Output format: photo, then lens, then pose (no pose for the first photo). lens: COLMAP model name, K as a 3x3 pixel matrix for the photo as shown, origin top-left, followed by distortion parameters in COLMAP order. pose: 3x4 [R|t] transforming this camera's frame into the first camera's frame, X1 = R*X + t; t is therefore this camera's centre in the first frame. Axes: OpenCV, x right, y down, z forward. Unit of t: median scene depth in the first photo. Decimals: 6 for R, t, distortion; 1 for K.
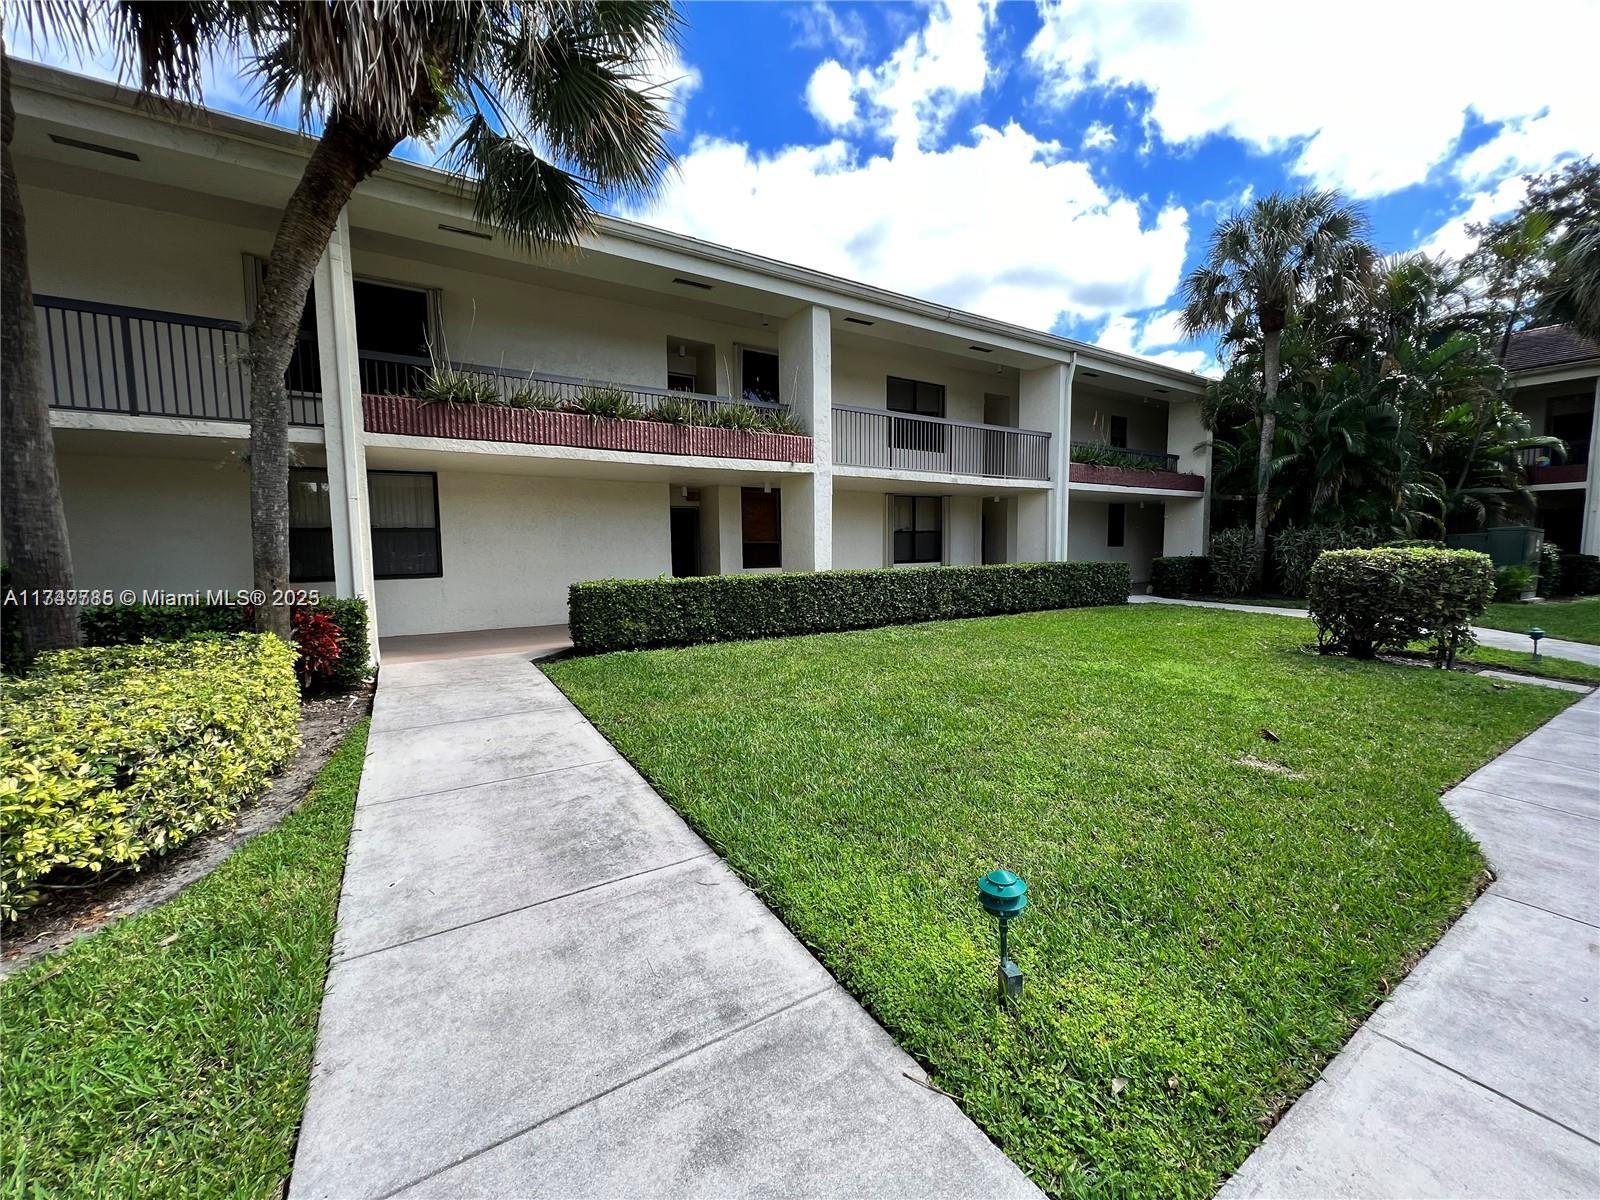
lens RADIAL K [[640.1, 0, 814.4], [0, 640.1, 578.8], [0, 0, 1]] dist [0.002670, 0.000256]
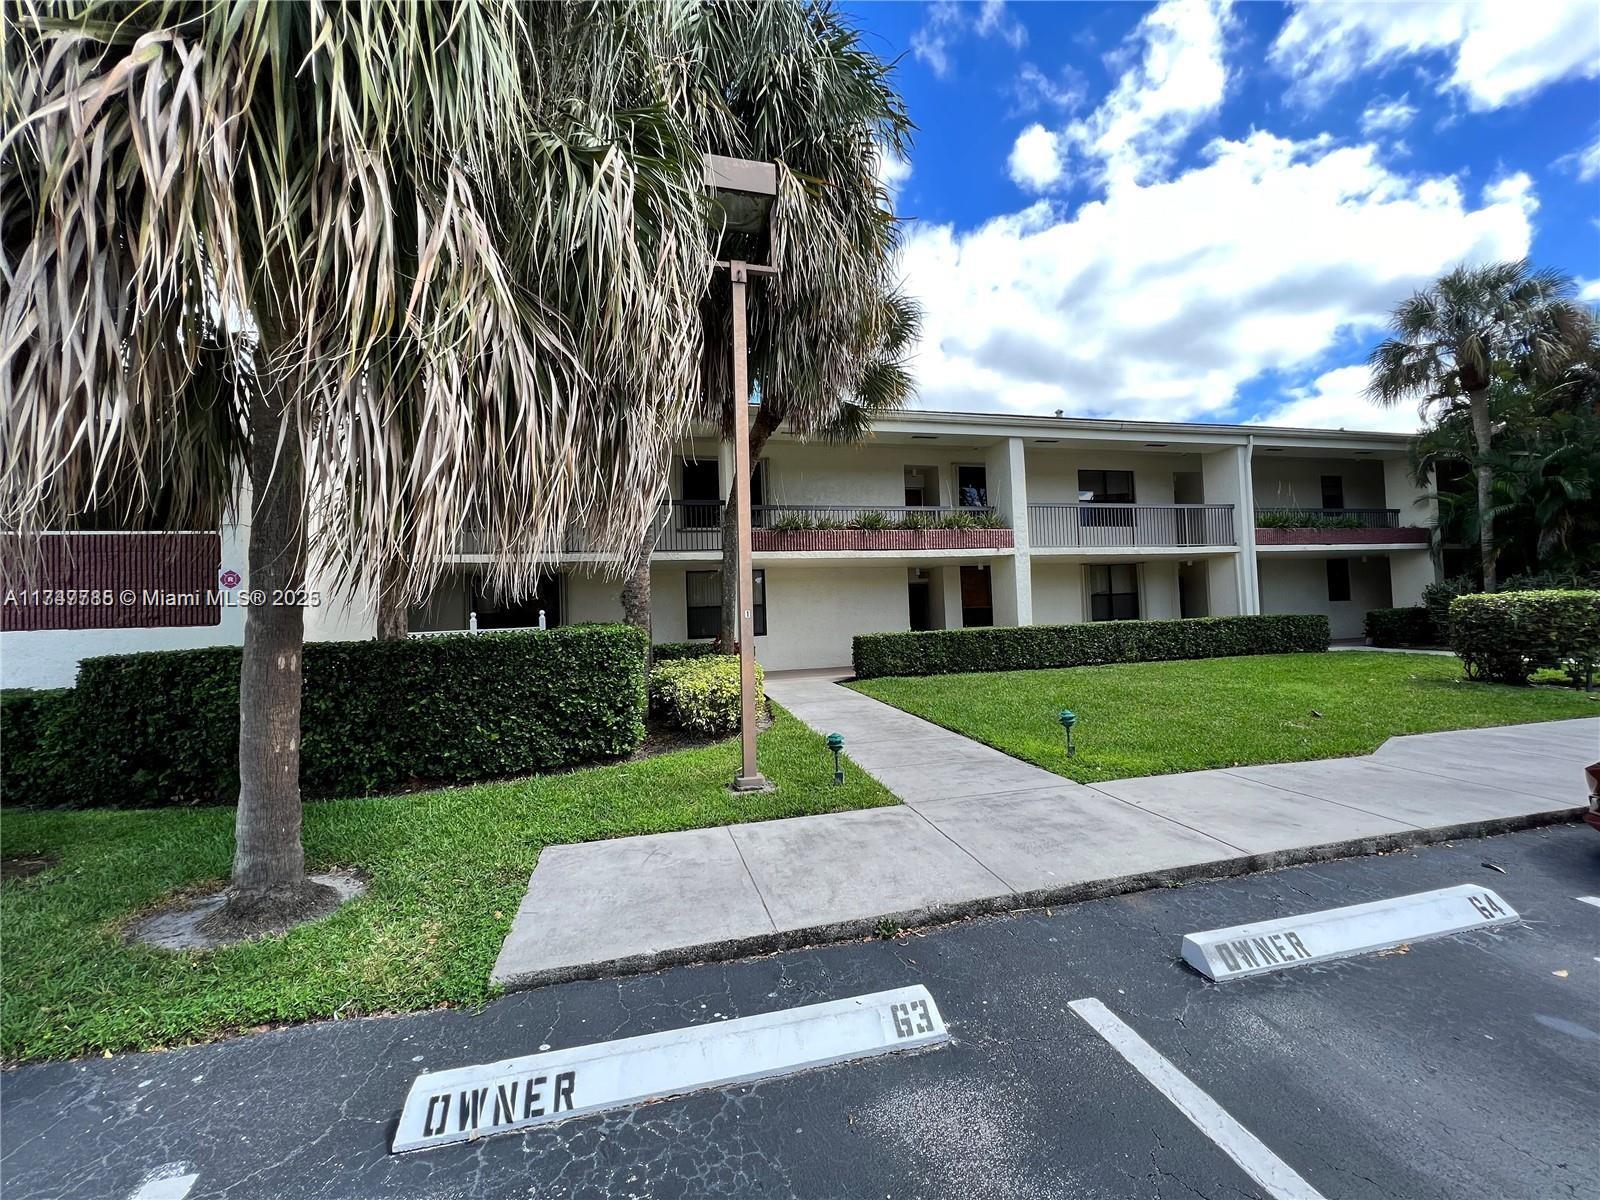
lens RADIAL K [[640.1, 0, 794.1], [0, 640.1, 604.7], [0, 0, 1]] dist [0.002670, 0.000256]
pose [[0.934482, -0.035028, -0.354284, 0.031025], [0.009342, 0.997218, -0.073956, 0.030995], [0.355888, 0.065801, 0.932209, -0.347886]]
